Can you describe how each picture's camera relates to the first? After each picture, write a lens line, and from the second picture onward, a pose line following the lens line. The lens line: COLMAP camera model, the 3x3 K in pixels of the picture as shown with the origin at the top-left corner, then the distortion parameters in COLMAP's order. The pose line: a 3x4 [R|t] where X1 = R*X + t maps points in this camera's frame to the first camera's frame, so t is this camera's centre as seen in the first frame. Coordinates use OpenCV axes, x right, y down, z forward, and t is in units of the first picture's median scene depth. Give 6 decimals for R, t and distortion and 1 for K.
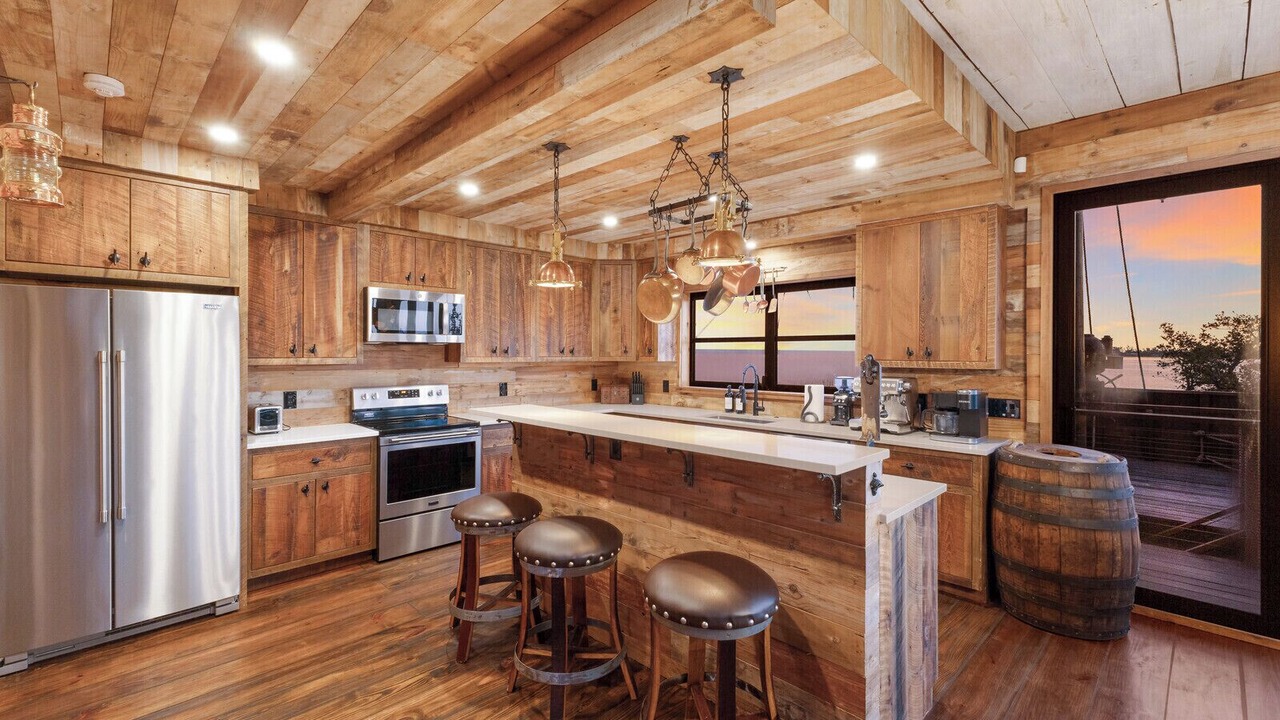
lens RADIAL K [[561.3, 0, 642.5], [0, 561.3, 353.6], [0, 0, 1]] dist [0.001723, -0.000083]
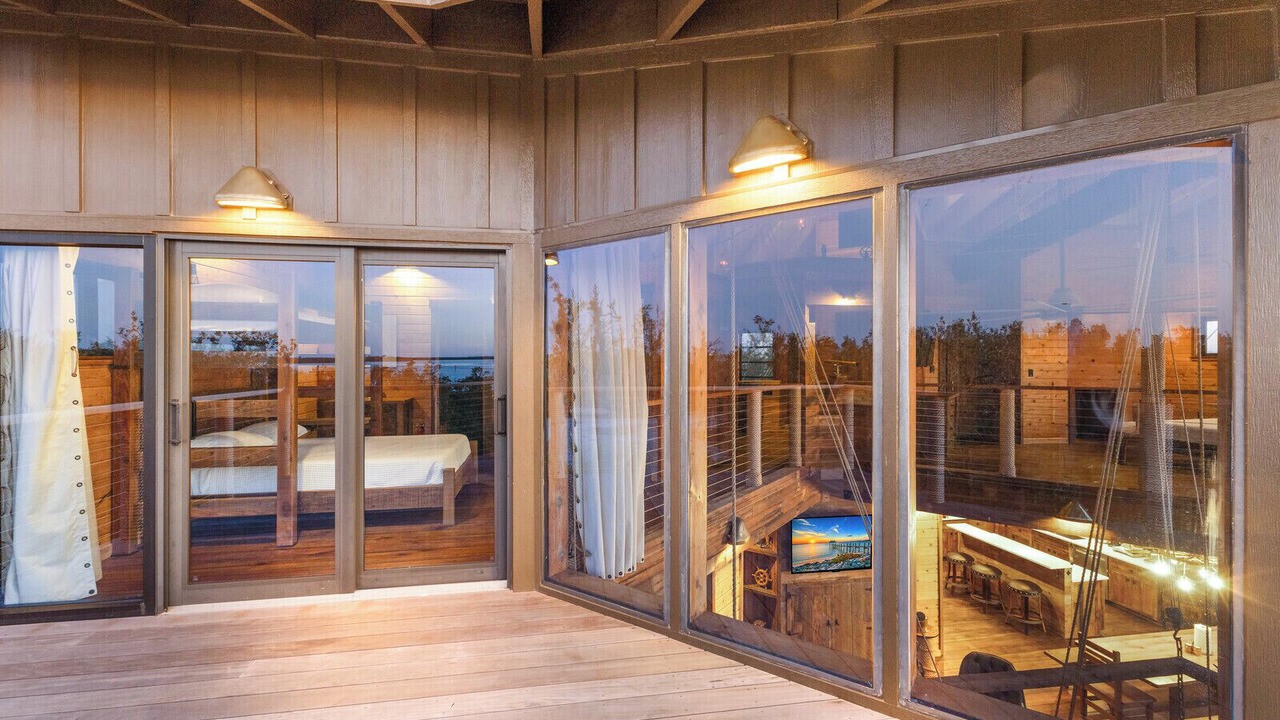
lens RADIAL K [[561.3, 0, 636.9], [0, 561.3, 356.6], [0, 0, 1]] dist [0.001723, -0.000083]
pose [[0.817750, -0.004865, -0.575553, 0.143871], [-0.000253, 0.999961, -0.008811, -1.134982], [0.575573, 0.007351, 0.817717, -3.647445]]
